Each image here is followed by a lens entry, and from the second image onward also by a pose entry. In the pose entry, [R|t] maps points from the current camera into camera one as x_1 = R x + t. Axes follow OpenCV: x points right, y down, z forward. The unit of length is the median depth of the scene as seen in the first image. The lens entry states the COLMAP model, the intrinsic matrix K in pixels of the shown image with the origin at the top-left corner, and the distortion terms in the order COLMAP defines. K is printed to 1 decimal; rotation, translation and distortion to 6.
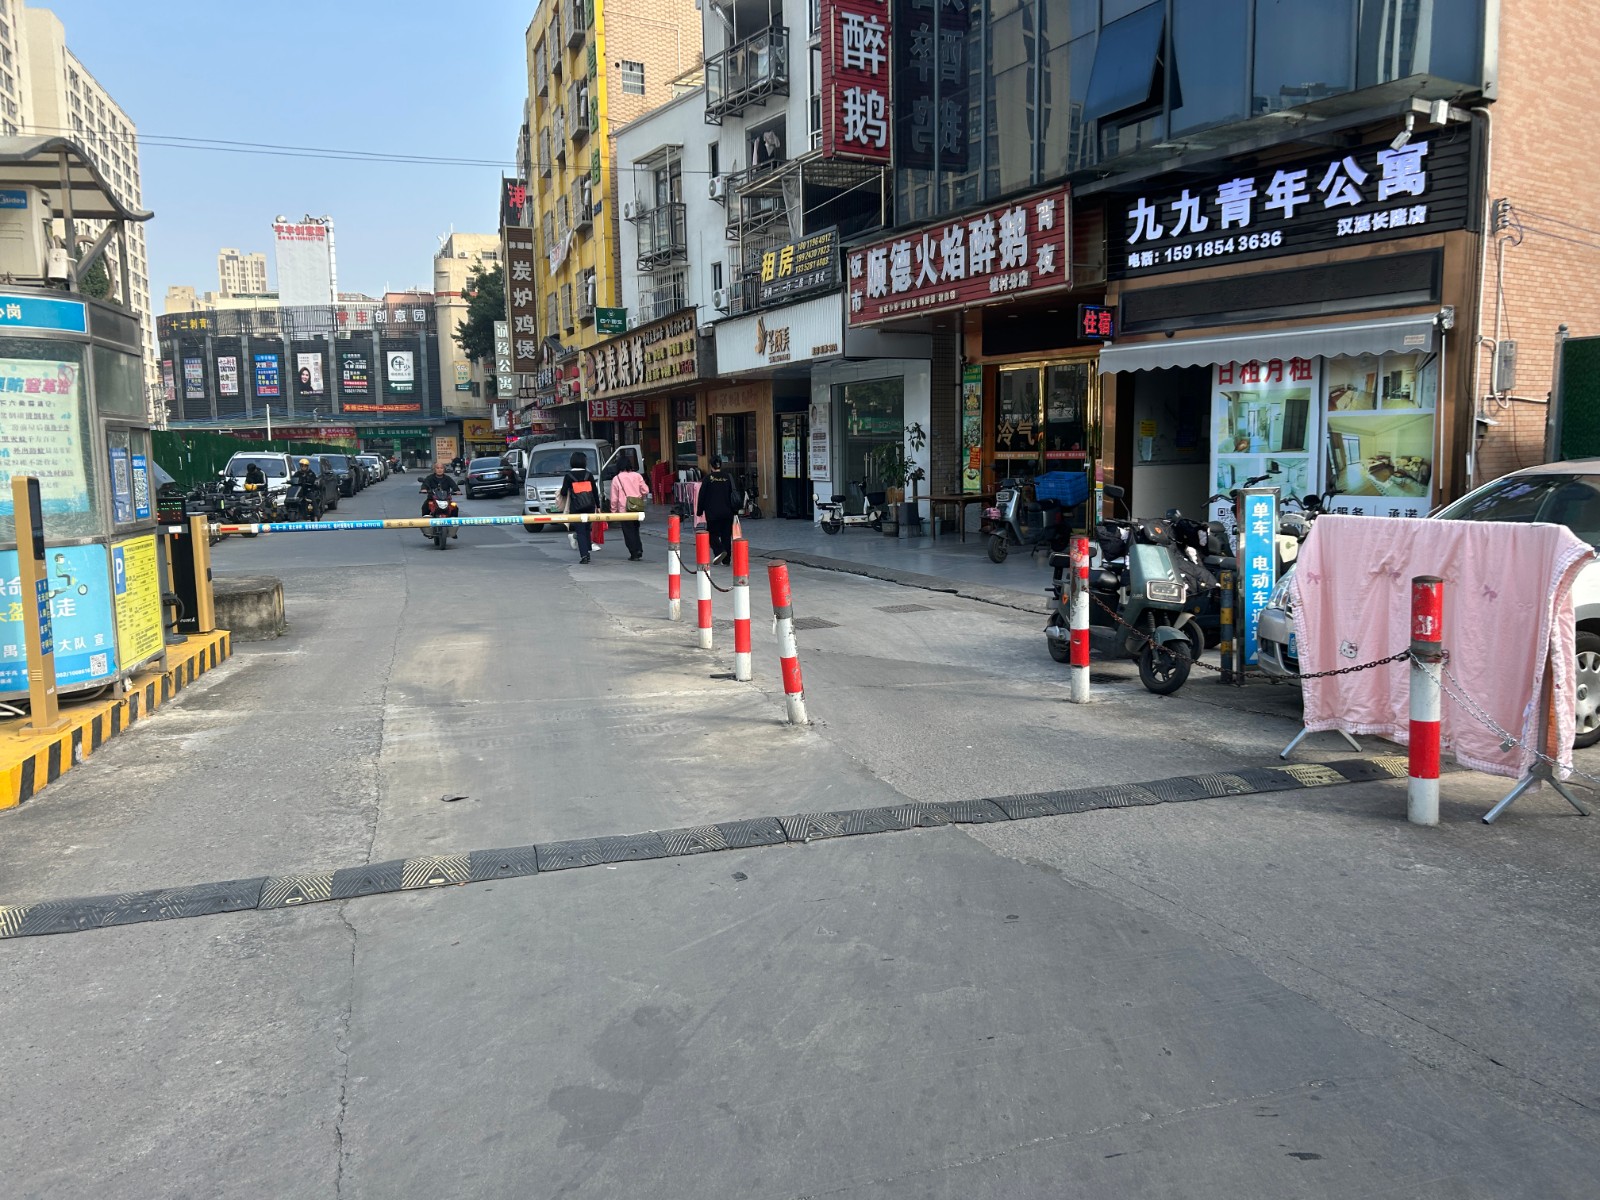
lens RADIAL K [[1207.0, 0, 801.4], [0, 1207.0, 598.9], [0, 0, 1]] dist [0.028196, 0.000473]
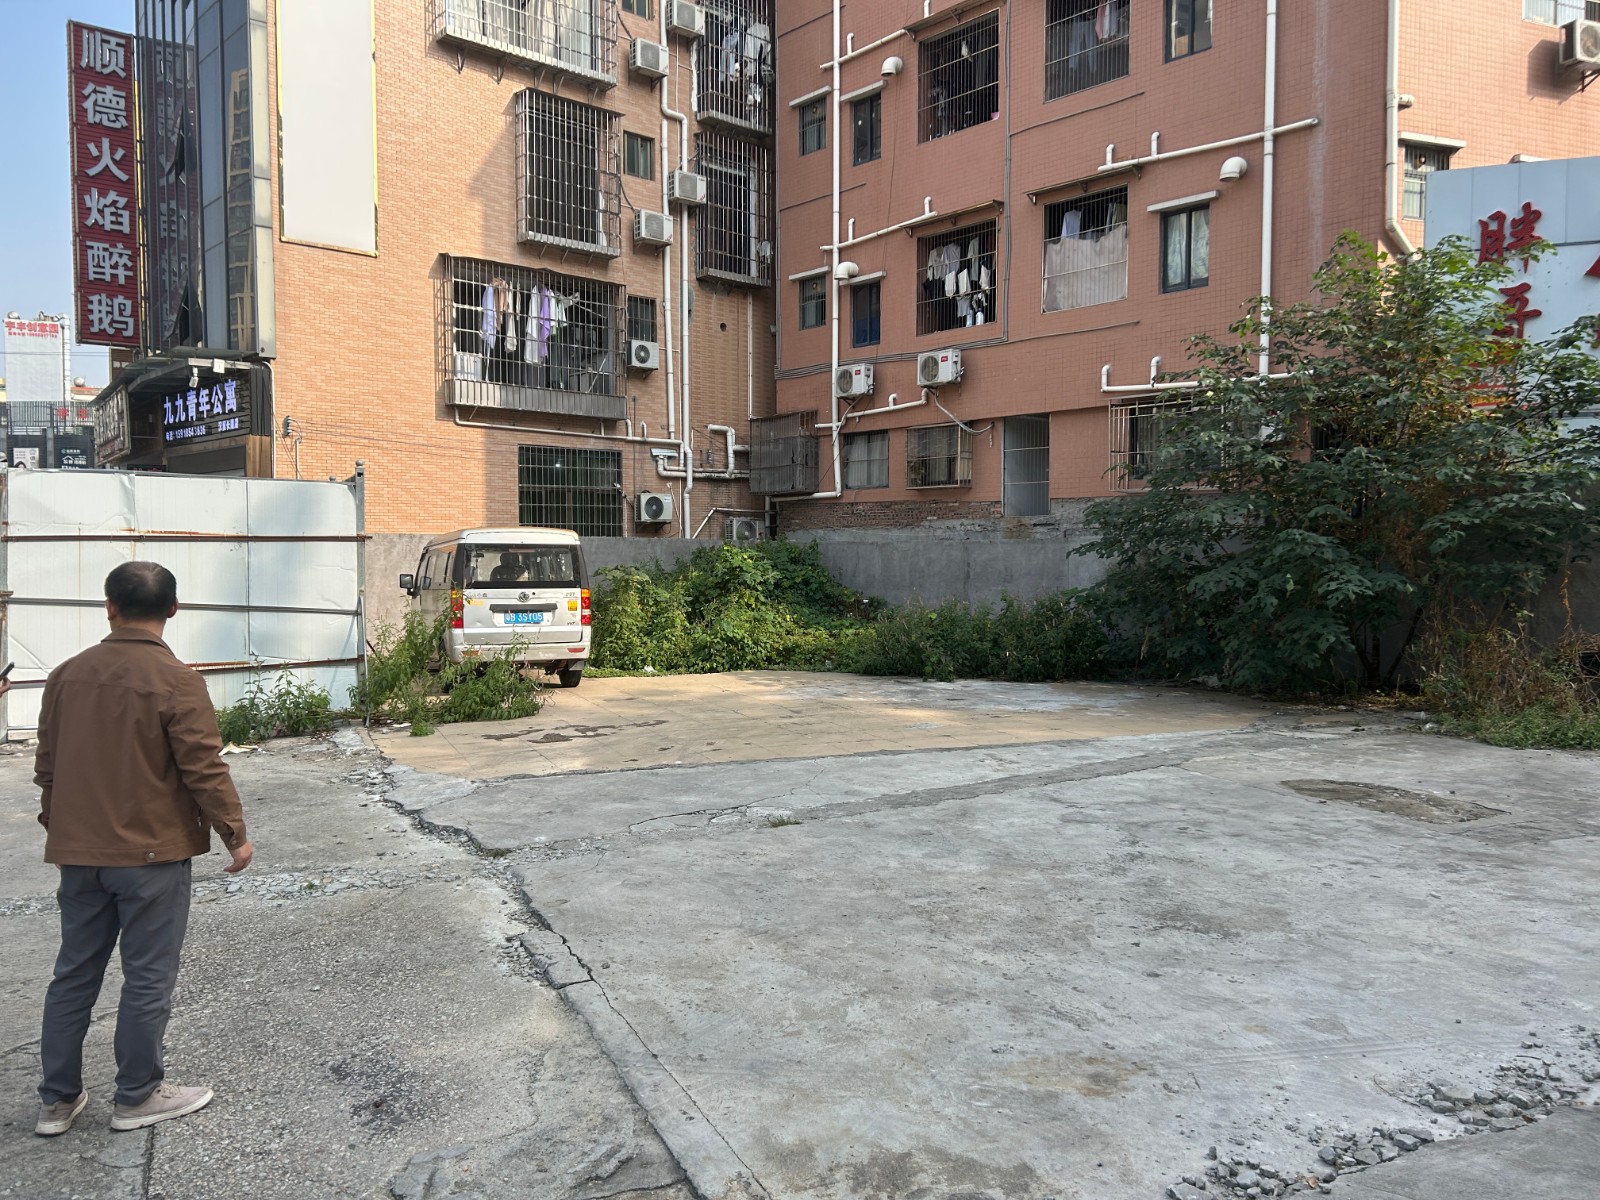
lens RADIAL K [[1207.0, 0, 799.8], [0, 1207.0, 600.6], [0, 0, 1]] dist [0.028196, 0.000473]
pose [[0.992565, 0.005462, 0.121597, 0.657132], [0.004043, 0.996962, -0.077787, 0.032023], [-0.121652, 0.077700, 0.989527, -0.425579]]
